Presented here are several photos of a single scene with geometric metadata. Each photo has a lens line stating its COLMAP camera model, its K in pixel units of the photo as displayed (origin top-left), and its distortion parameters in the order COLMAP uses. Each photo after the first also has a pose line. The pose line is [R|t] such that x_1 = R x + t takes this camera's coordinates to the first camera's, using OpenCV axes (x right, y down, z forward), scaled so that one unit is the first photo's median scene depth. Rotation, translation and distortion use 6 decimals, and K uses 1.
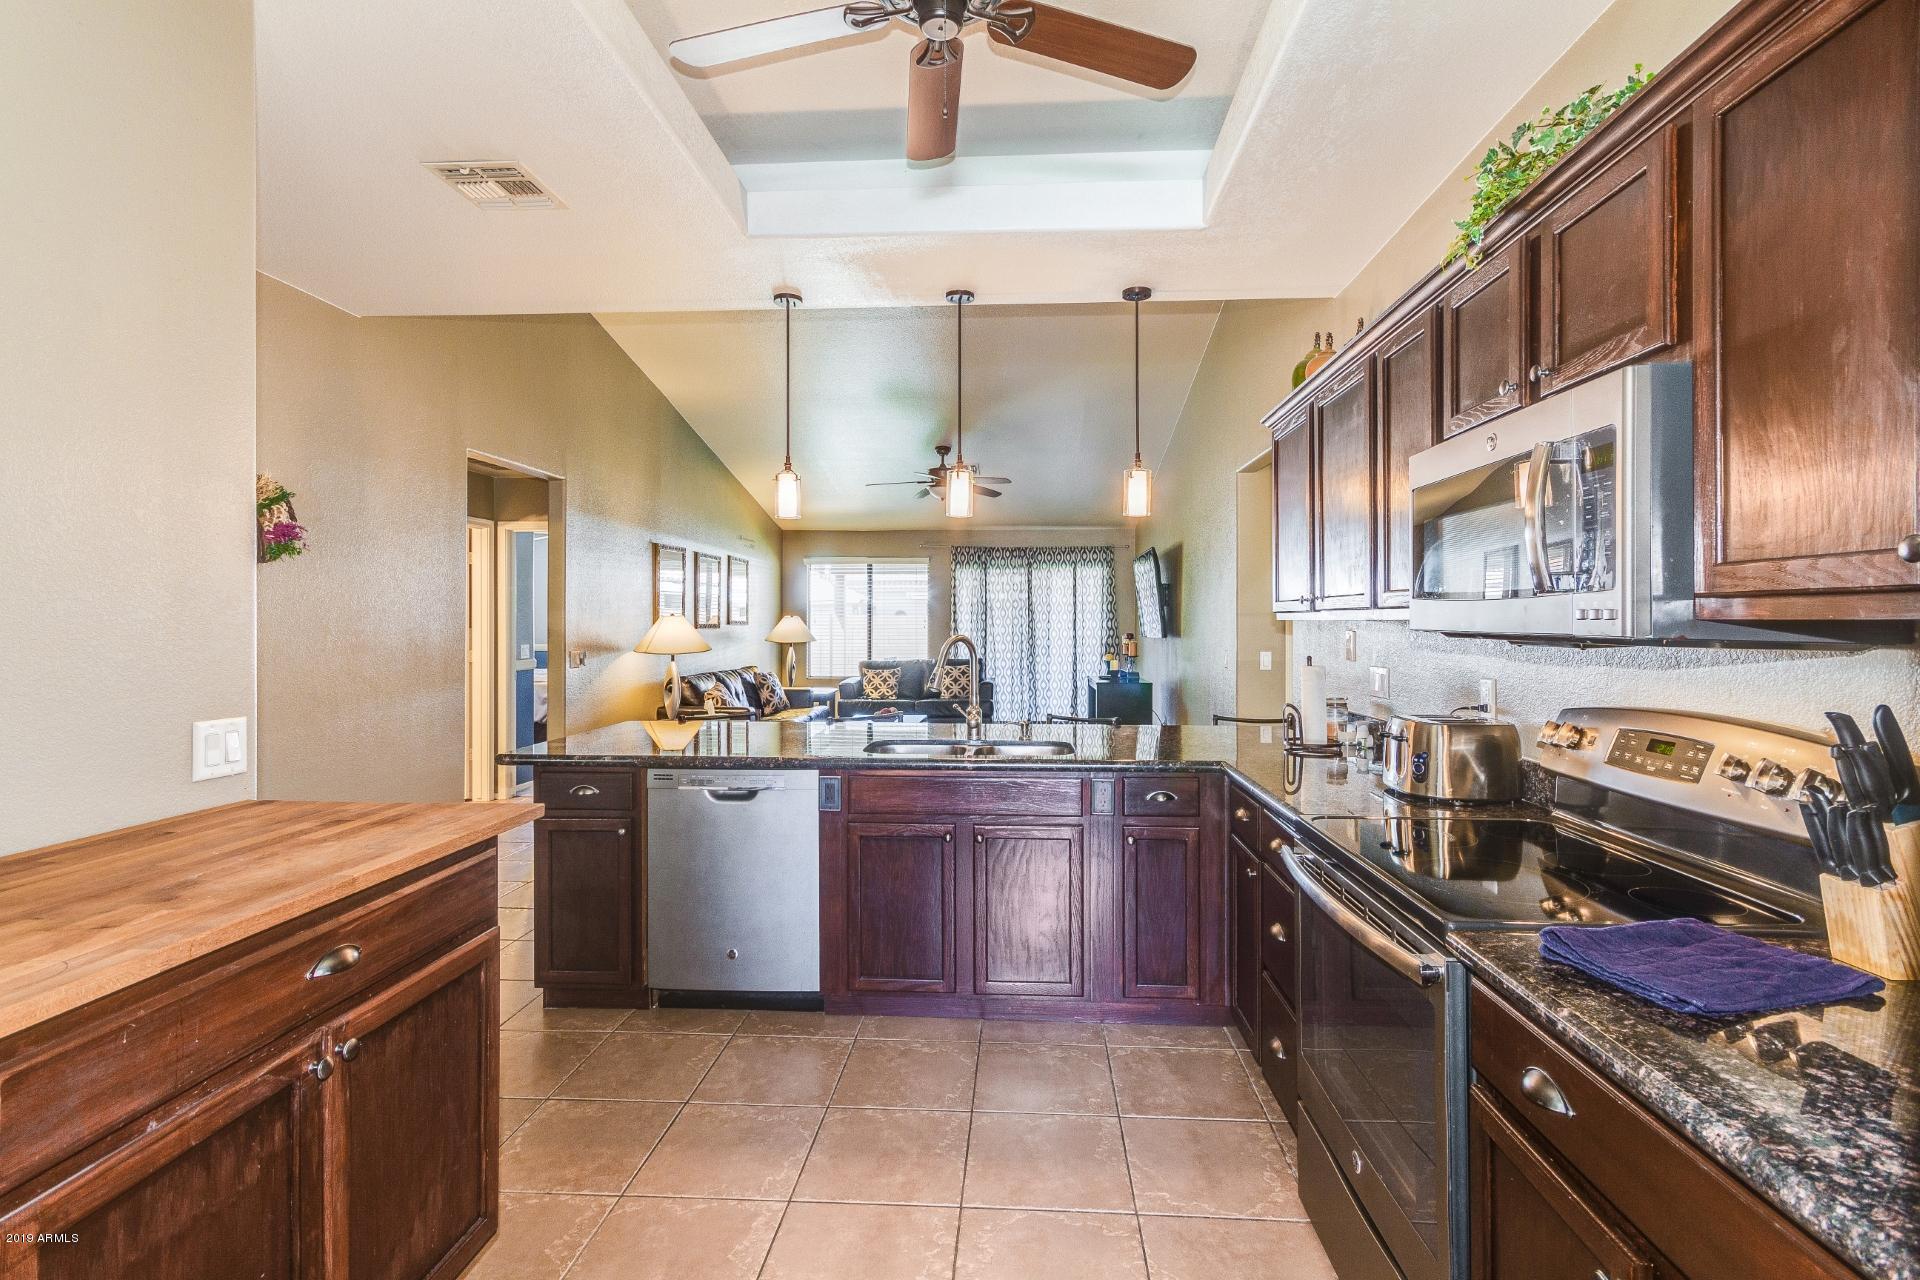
lens RADIAL K [[896.1, 0, 961.7], [0, 896.1, 619.1], [0, 0, 1]] dist [0.000590, 0.000507]
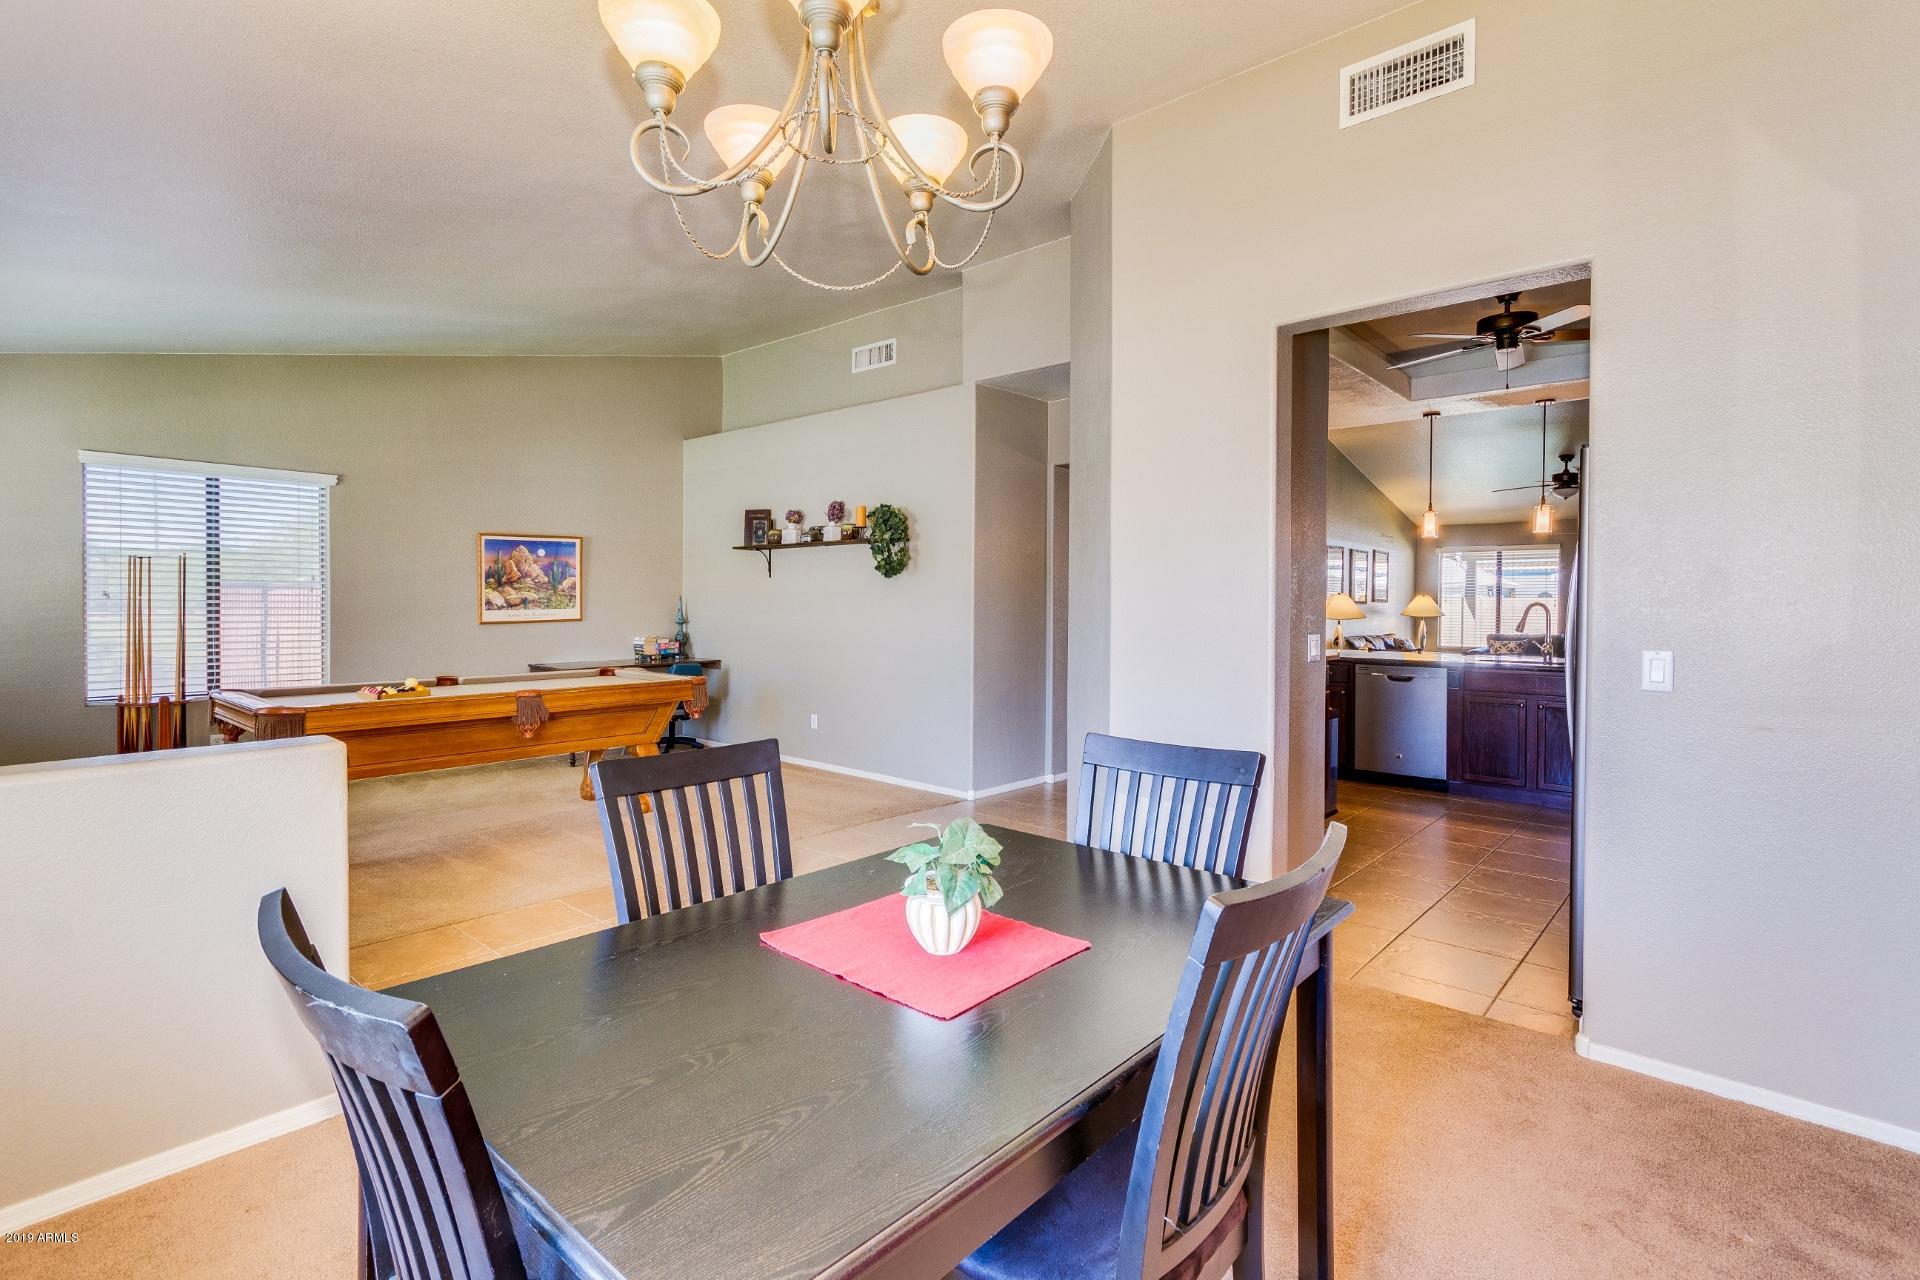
lens RADIAL K [[896.1, 0, 961.7], [0, 896.1, 619.1], [0, 0, 1]] dist [0.000590, 0.000507]
pose [[0.792171, 0.015795, -0.610095, 0.059430], [-0.004095, 0.999780, 0.020566, 0.006318], [0.610286, -0.013794, 0.792061, -0.368433]]
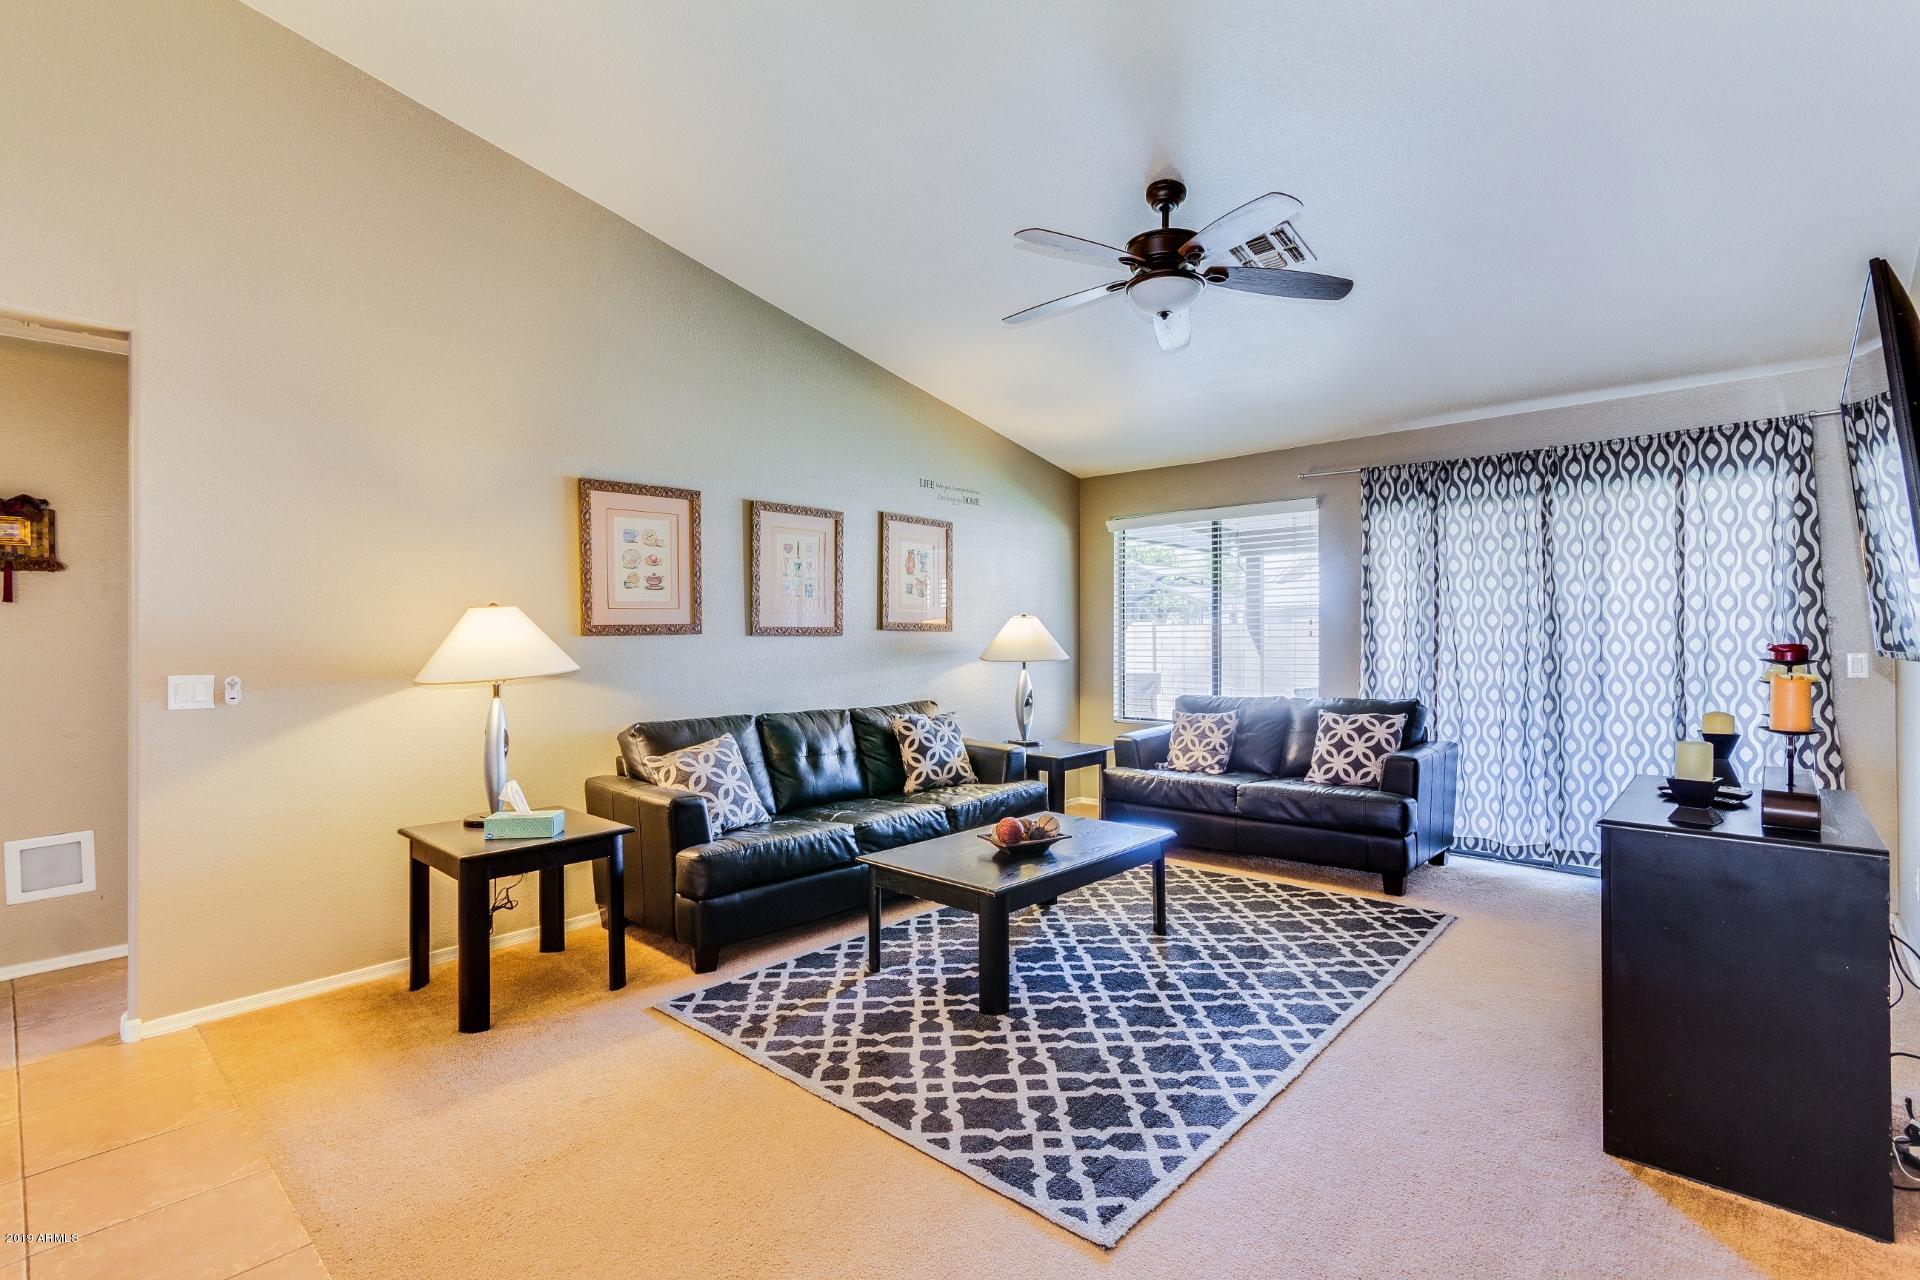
lens RADIAL K [[900.9, 0, 964.7], [0, 900.9, 640.7], [0, 0, 1]] dist [0.015662, 0.000126]
pose [[0.797195, -0.000337, -0.603722, 0.121273], [0.005240, 0.999966, 0.006361, 0.009093], [0.603699, -0.008235, 0.797170, 0.496108]]
